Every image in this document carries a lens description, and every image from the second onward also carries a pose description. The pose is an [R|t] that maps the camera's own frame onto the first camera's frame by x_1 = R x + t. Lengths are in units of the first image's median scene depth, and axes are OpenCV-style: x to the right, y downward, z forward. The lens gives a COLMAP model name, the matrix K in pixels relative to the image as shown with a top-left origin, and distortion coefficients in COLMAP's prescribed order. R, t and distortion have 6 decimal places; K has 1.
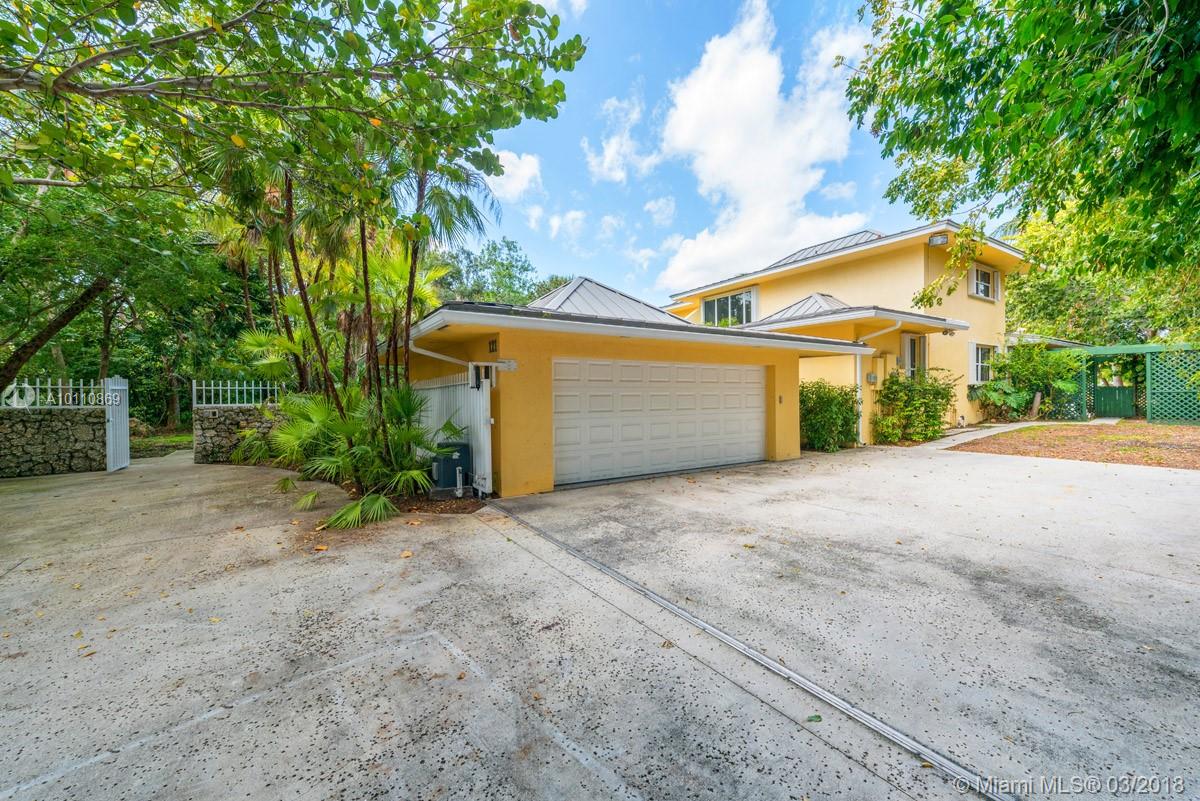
lens RADIAL K [[466.1, 0, 600.5], [0, 466.1, 396.2], [0, 0, 1]] dist [0.001527, -0.000041]
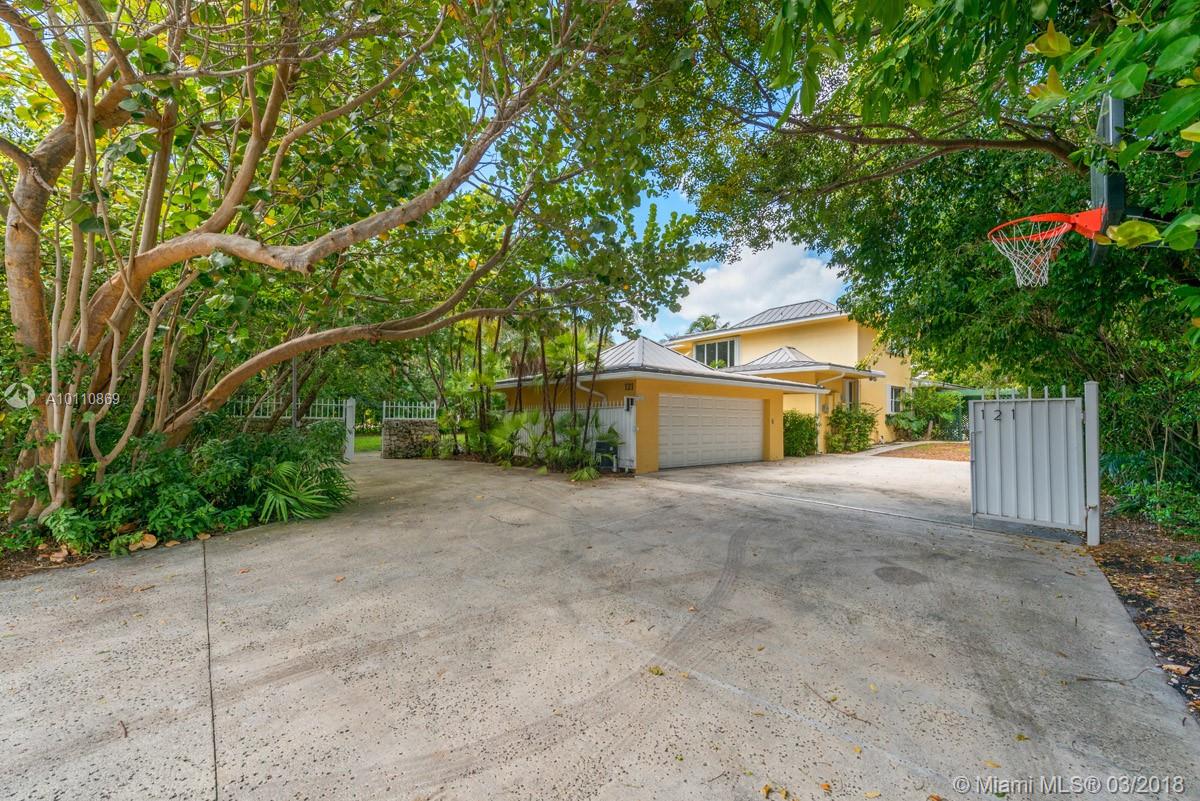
lens RADIAL K [[466.1, 0, 599.5], [0, 466.1, 408.6], [0, 0, 1]] dist [0.001527, -0.000041]
pose [[0.993602, 0.020305, 0.111097, -0.289717], [-0.017629, 0.999532, -0.025016, 0.011081], [-0.111553, 0.022897, 0.993495, -0.385049]]
